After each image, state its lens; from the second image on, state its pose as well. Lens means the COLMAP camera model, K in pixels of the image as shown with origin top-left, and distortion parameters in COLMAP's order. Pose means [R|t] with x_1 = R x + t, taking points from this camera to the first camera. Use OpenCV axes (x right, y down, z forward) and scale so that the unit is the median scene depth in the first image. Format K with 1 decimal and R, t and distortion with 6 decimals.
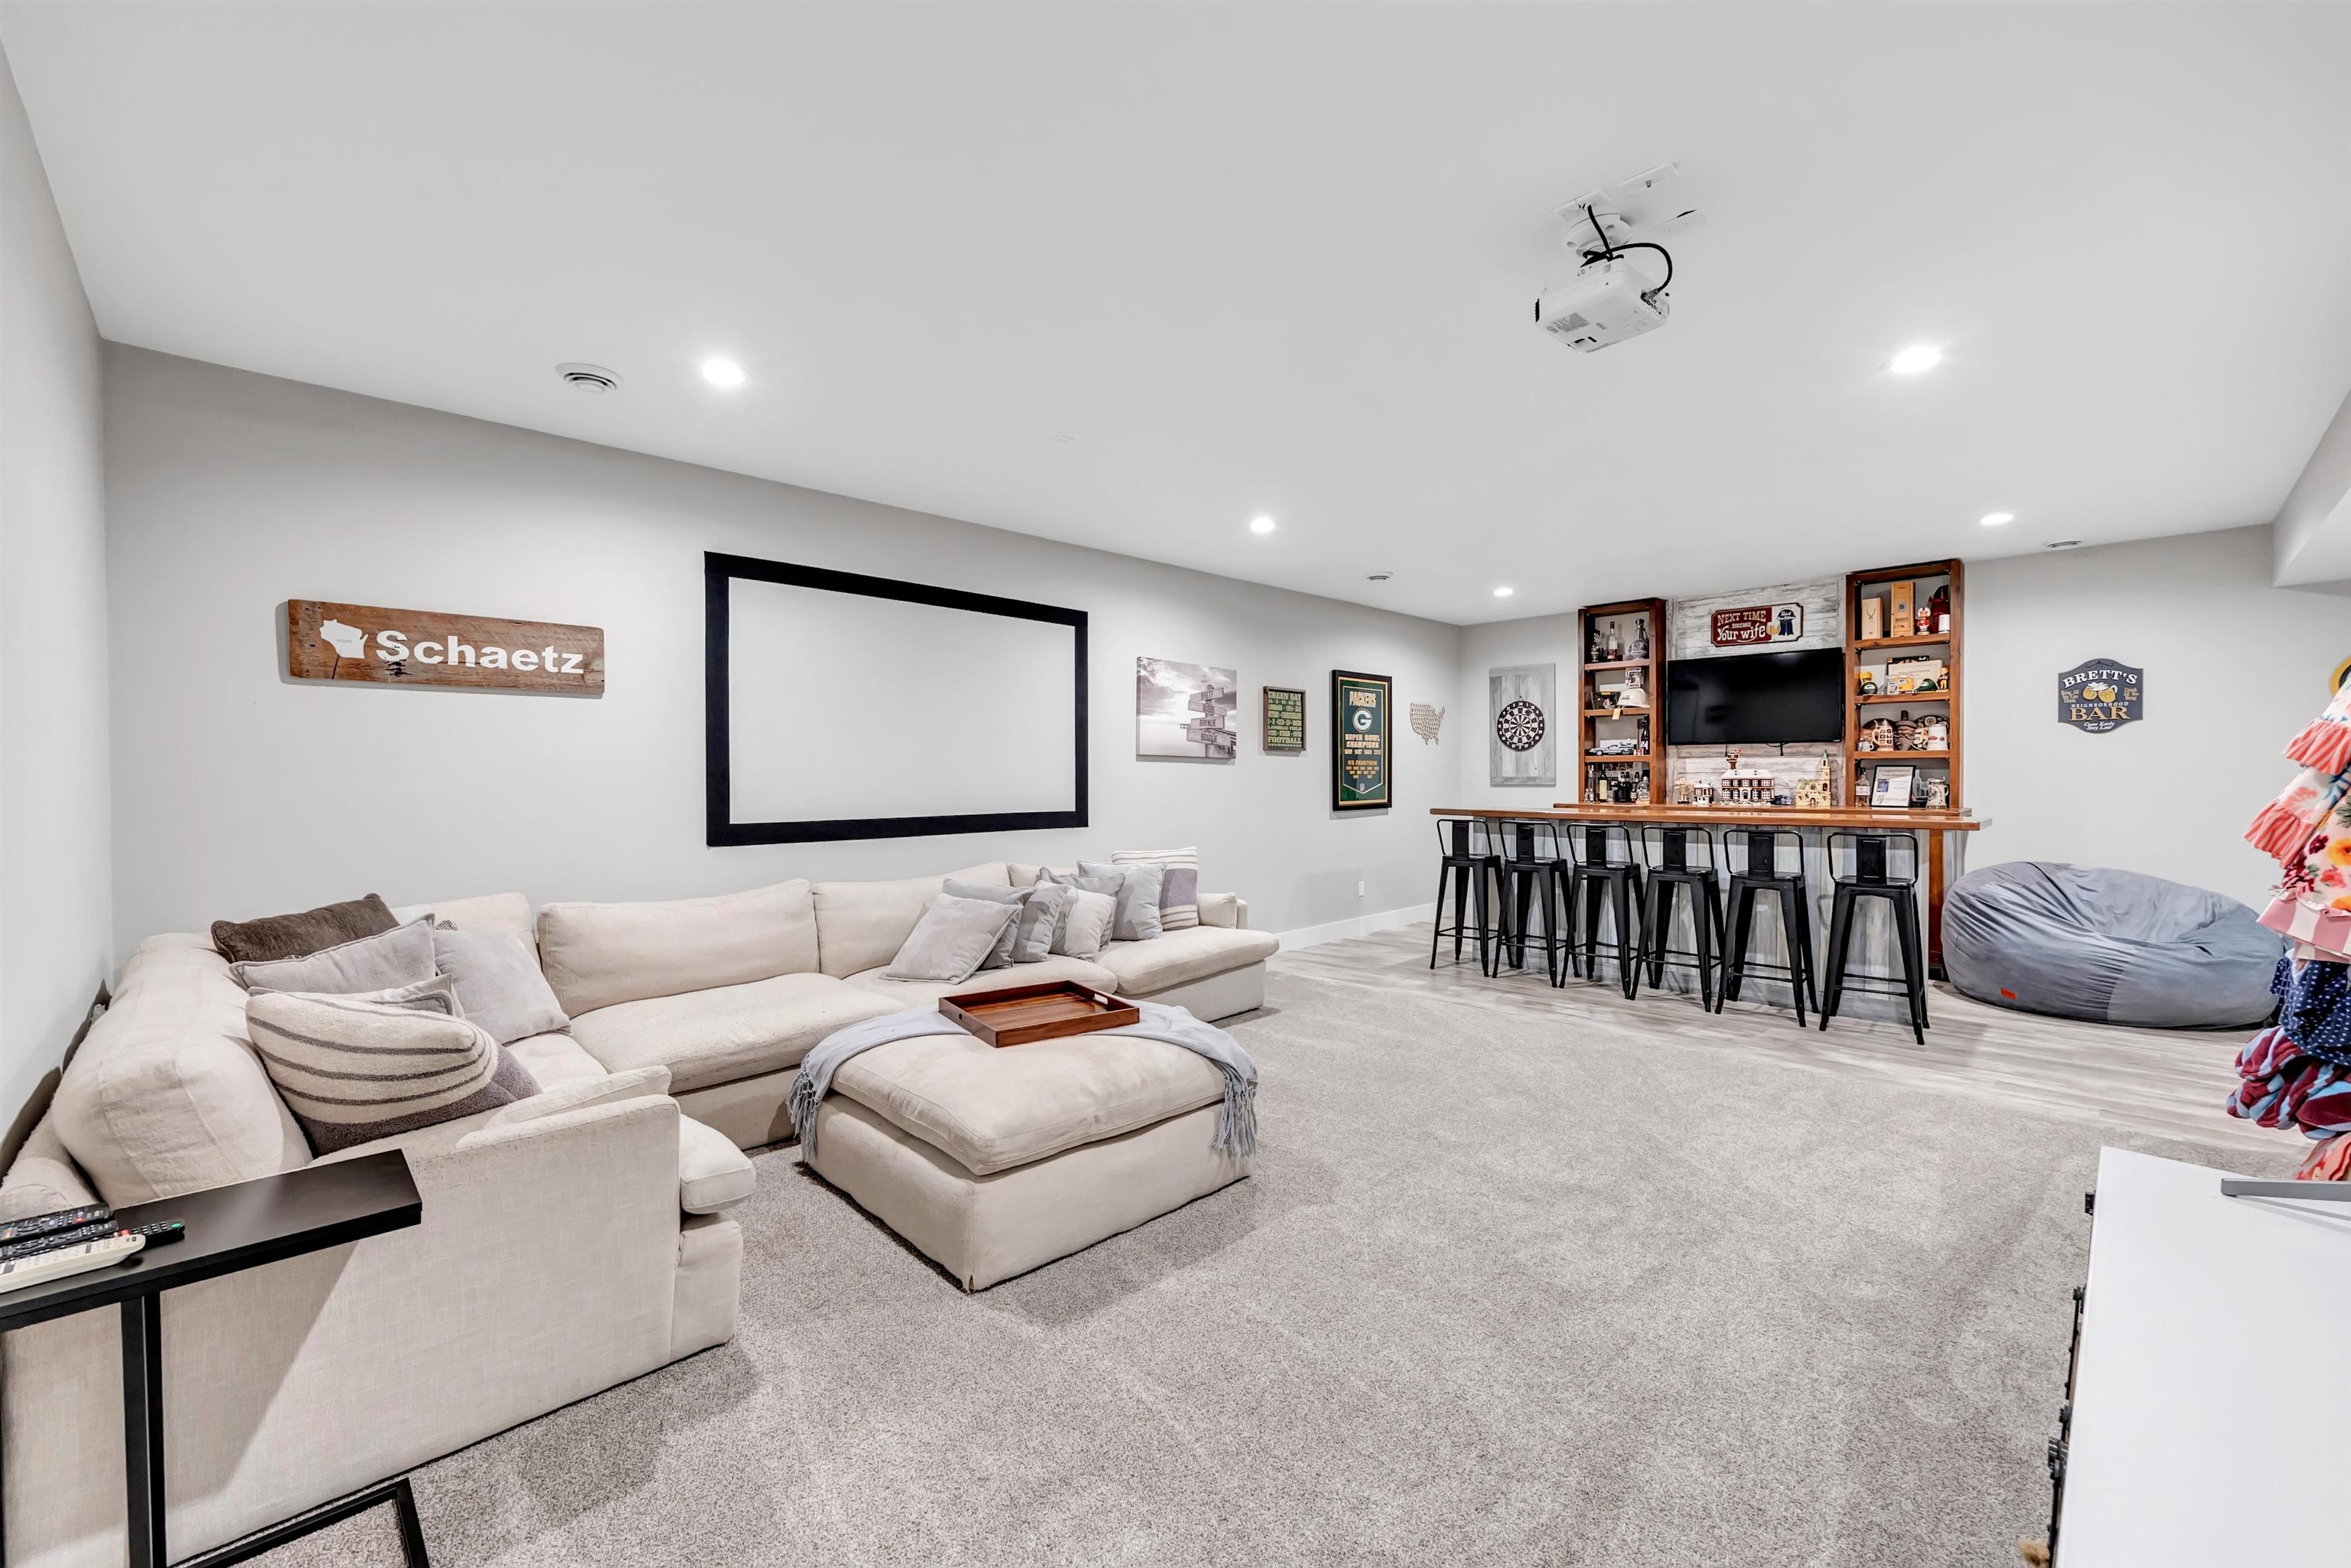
lens RADIAL K [[939.7, 0, 1175.5], [0, 939.7, 784.0], [0, 0, 1]] dist [-0.002339, 0.000075]
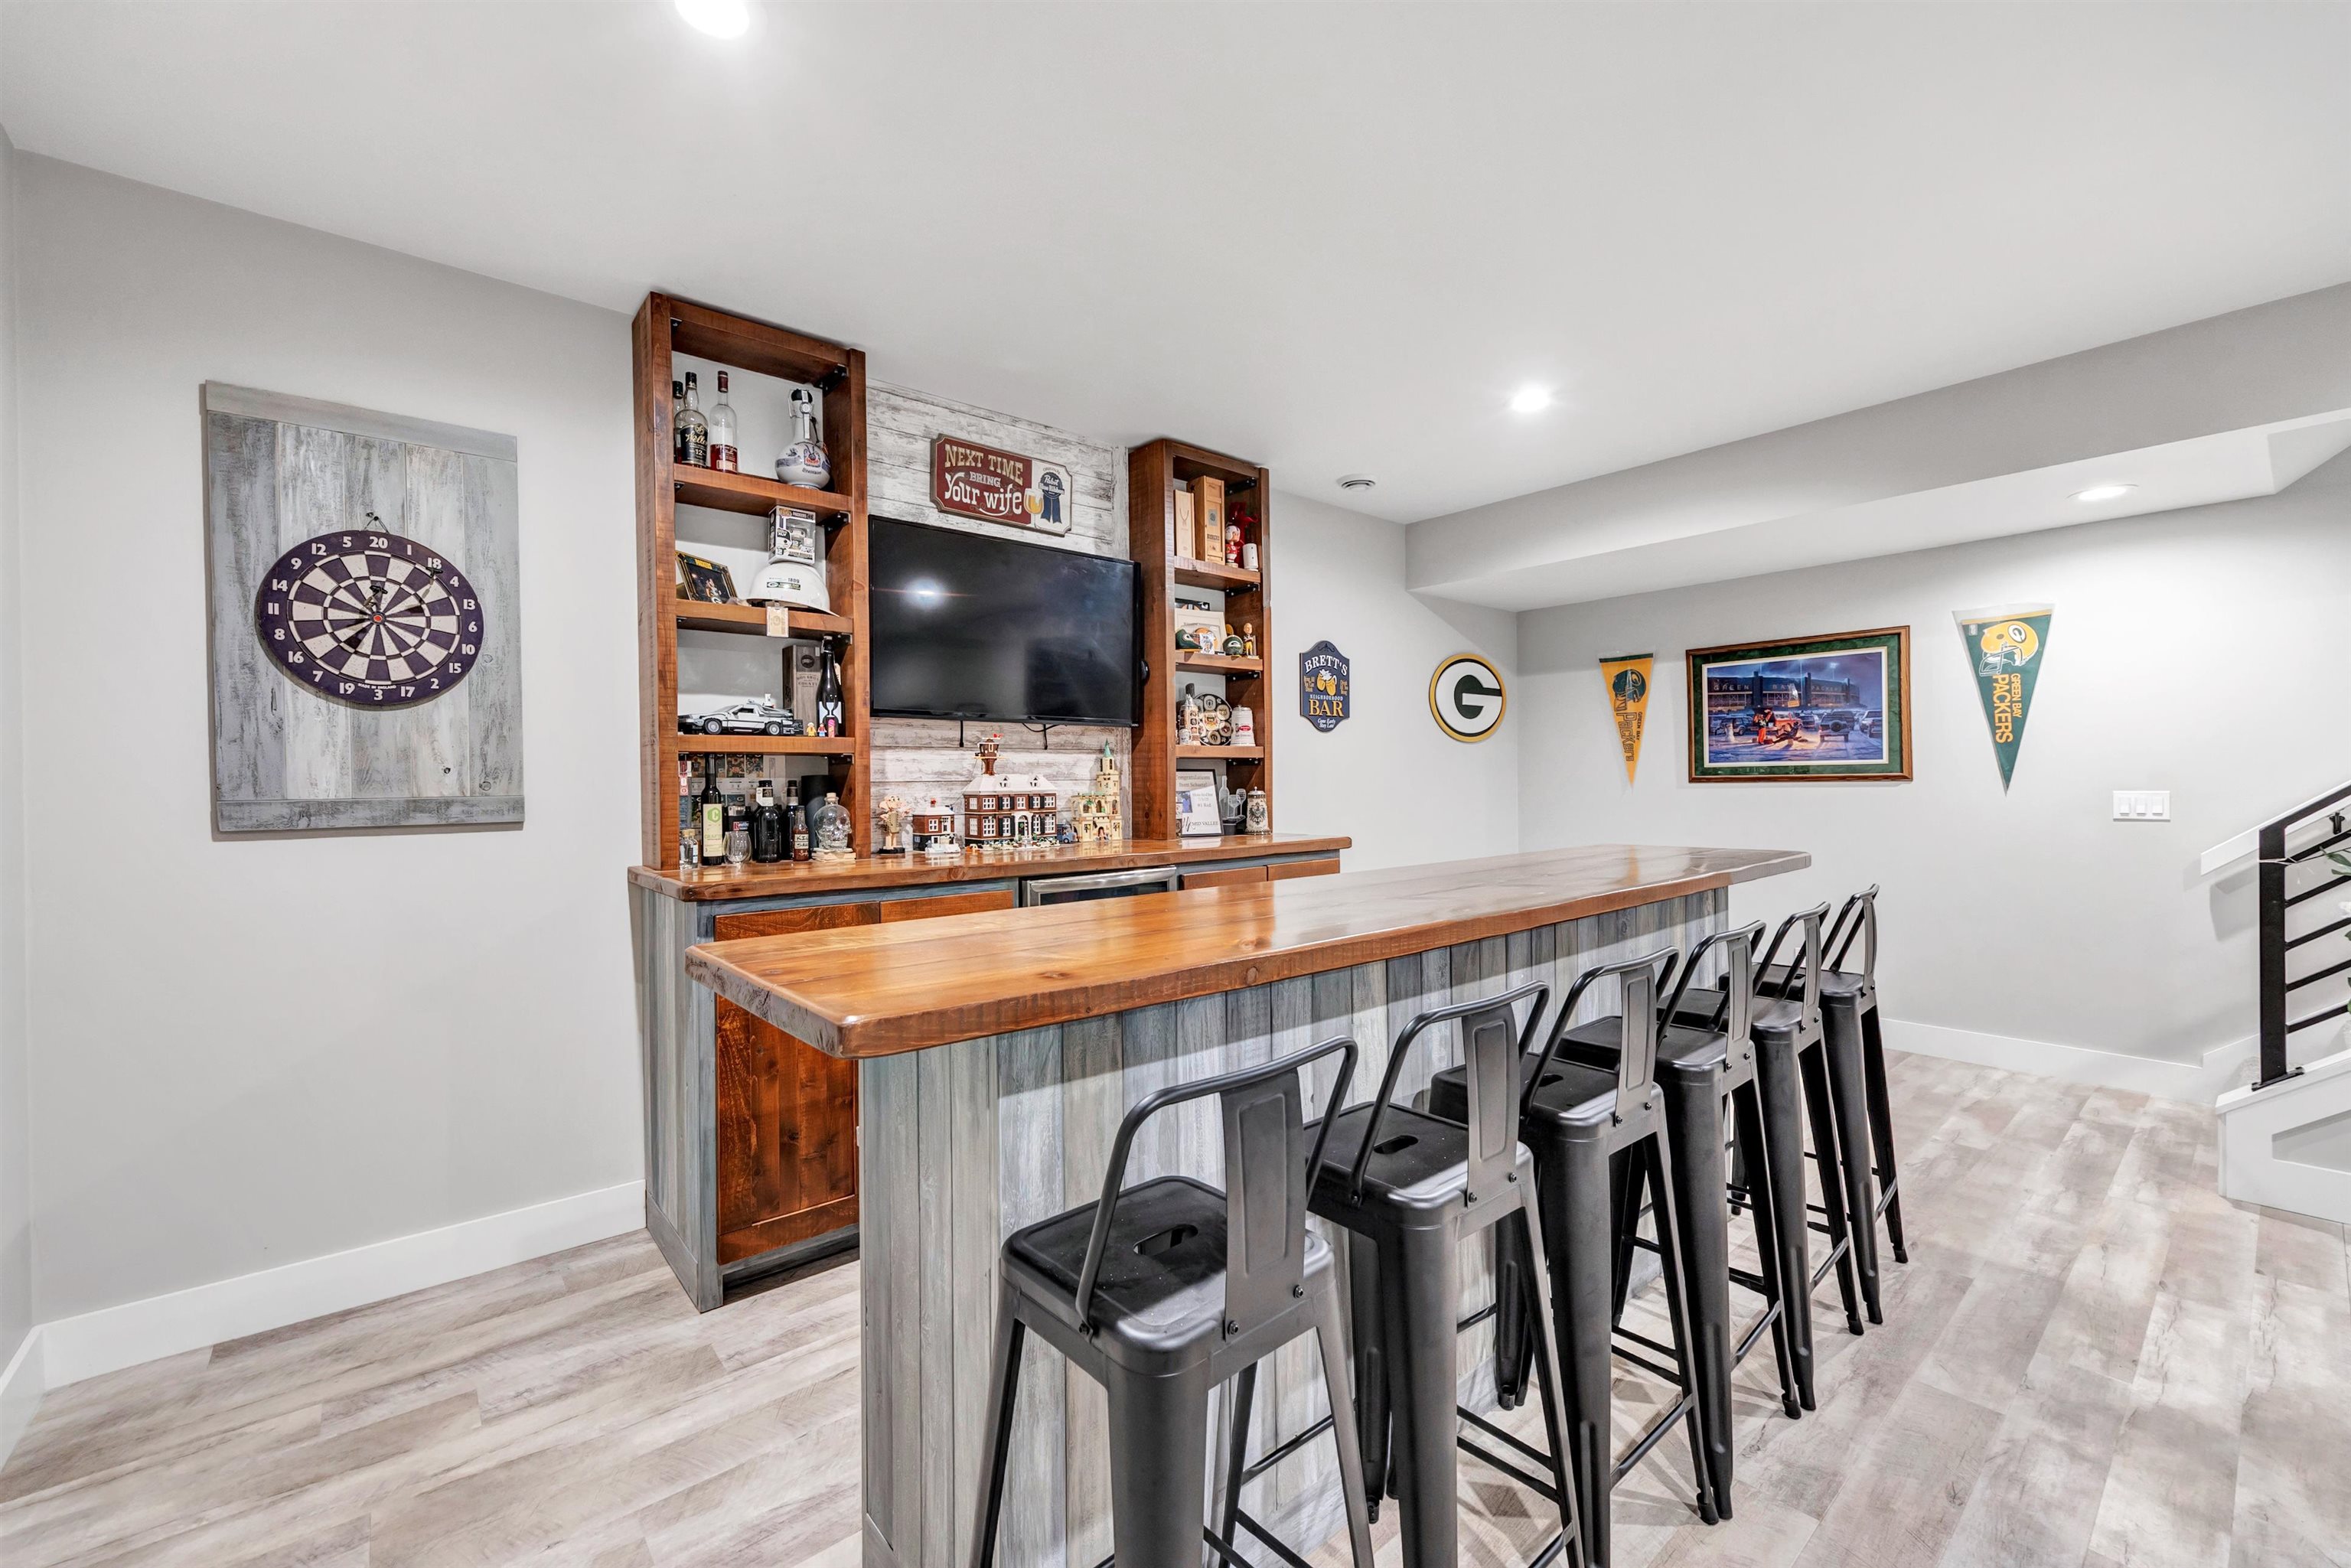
lens RADIAL K [[939.7, 0, 1175.5], [0, 939.7, 784.0], [0, 0, 1]] dist [-0.002339, 0.000075]
pose [[0.095488, 0.000963, 0.995430, 0.129237], [0.020955, 0.999776, -0.002978, -0.007598], [-0.995210, 0.021144, 0.095447, 0.872966]]
